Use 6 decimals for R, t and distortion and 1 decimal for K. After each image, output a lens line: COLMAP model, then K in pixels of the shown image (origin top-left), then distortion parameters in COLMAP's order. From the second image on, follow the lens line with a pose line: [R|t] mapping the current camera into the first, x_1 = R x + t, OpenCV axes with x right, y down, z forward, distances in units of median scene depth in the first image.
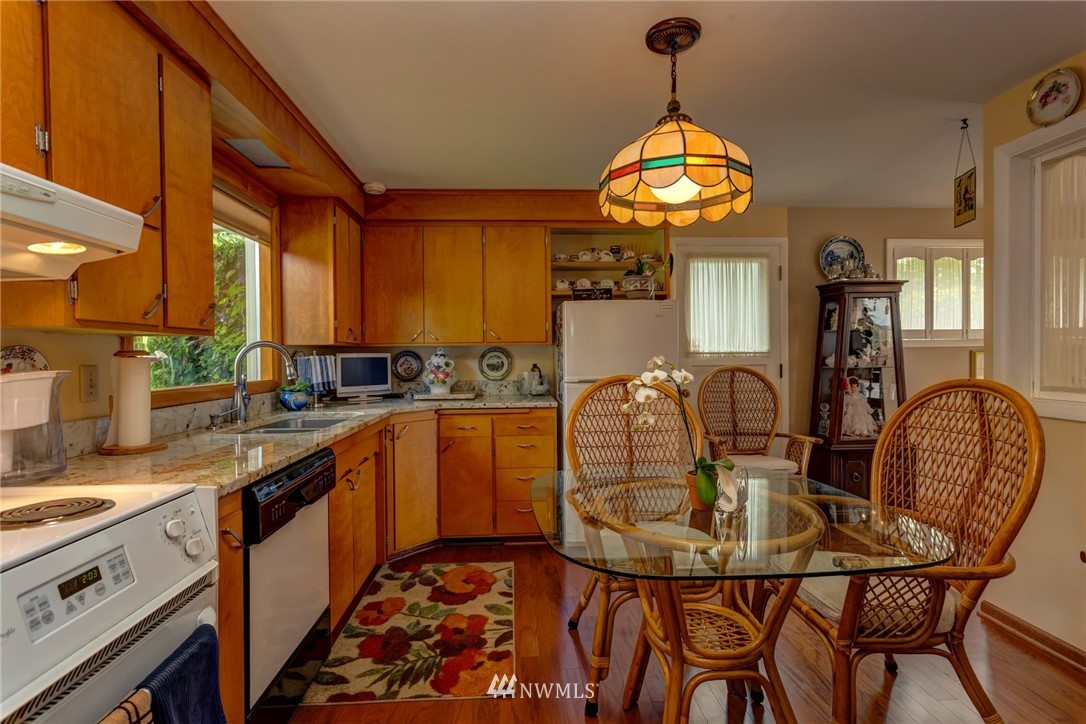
lens RADIAL K [[513.3, 0, 539.2], [0, 513.3, 364.1], [0, 0, 1]] dist [0.001468, 0.002094]
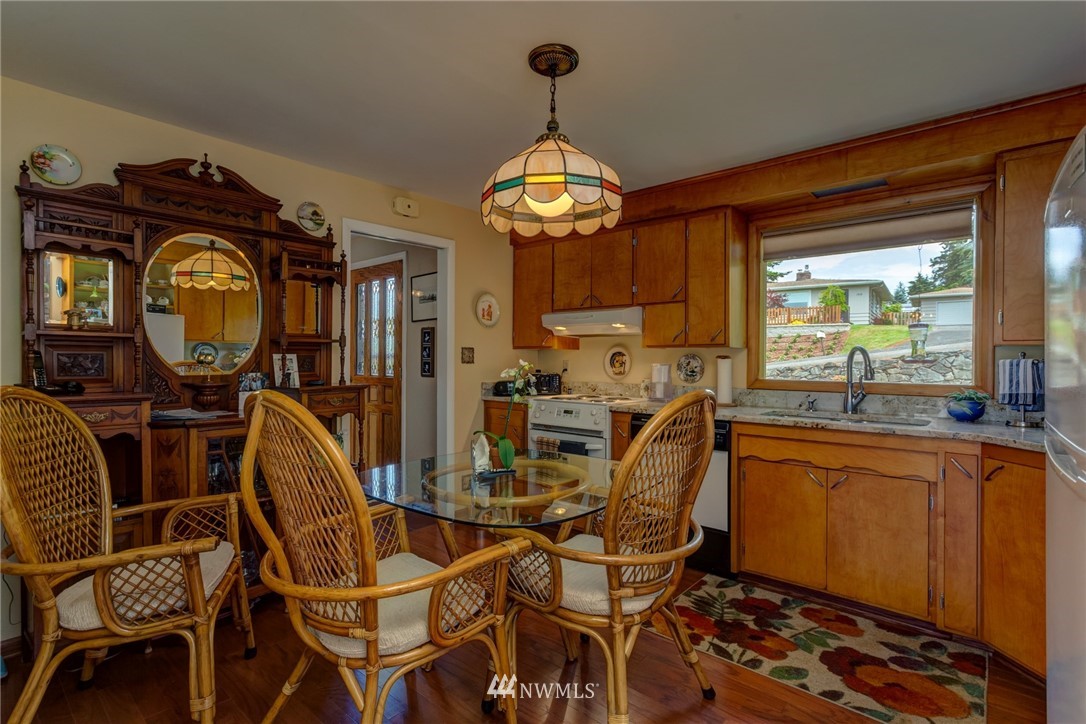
lens RADIAL K [[513.3, 0, 545.6], [0, 513.3, 358.4], [0, 0, 1]] dist [0.001468, 0.002094]
pose [[-0.690560, 0.007353, -0.723238, 0.737528], [-0.008778, 0.999789, 0.018545, -0.030597], [0.723222, 0.019155, -0.690350, 1.217419]]
